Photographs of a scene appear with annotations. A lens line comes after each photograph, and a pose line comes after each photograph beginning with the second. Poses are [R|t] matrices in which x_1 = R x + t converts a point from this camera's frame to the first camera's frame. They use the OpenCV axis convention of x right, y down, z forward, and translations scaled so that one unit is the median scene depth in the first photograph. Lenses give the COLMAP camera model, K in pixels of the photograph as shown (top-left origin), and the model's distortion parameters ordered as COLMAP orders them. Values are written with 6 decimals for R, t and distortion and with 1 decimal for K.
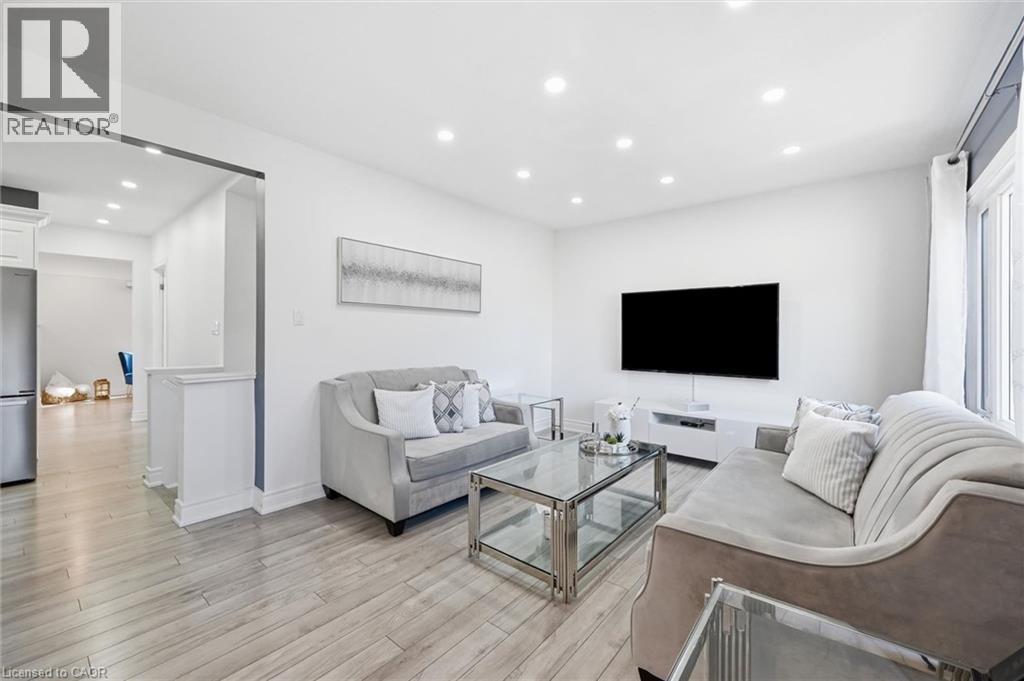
lens RADIAL K [[412.4, 0, 514.1], [0, 412.4, 339.8], [0, 0, 1]] dist [-0.001581, 0.000428]
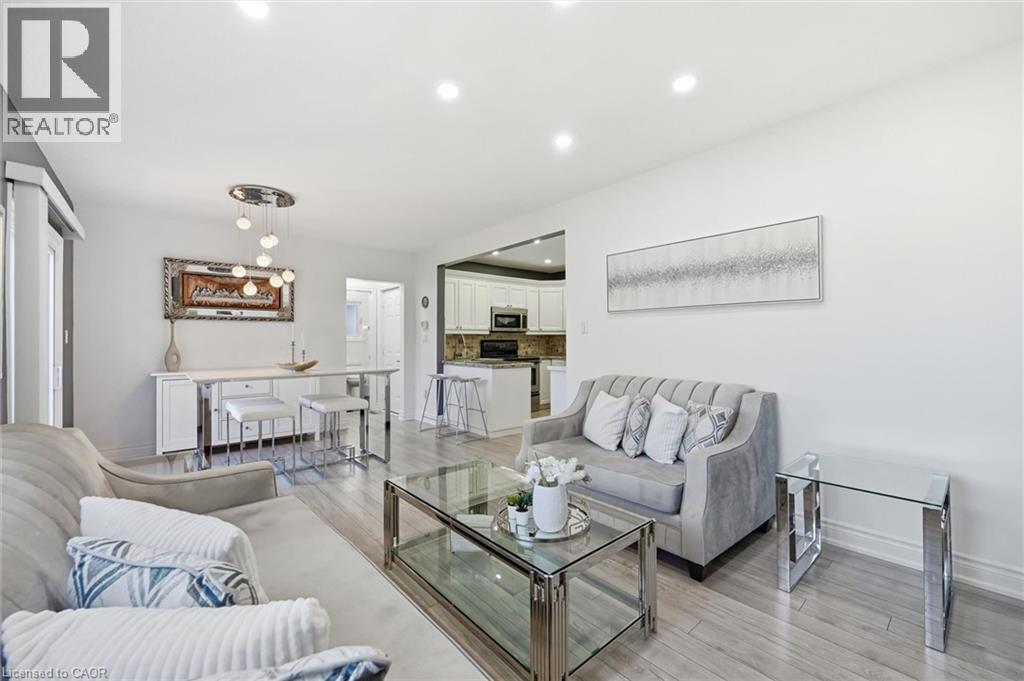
lens RADIAL K [[412.4, 0, 504.3], [0, 412.4, 339.9], [0, 0, 1]] dist [-0.001581, 0.000428]
pose [[-0.179814, -0.003512, -0.983694, 0.610873], [-0.007508, 0.999969, -0.002197, -0.008408], [0.983672, 0.006991, -0.179835, 0.756267]]
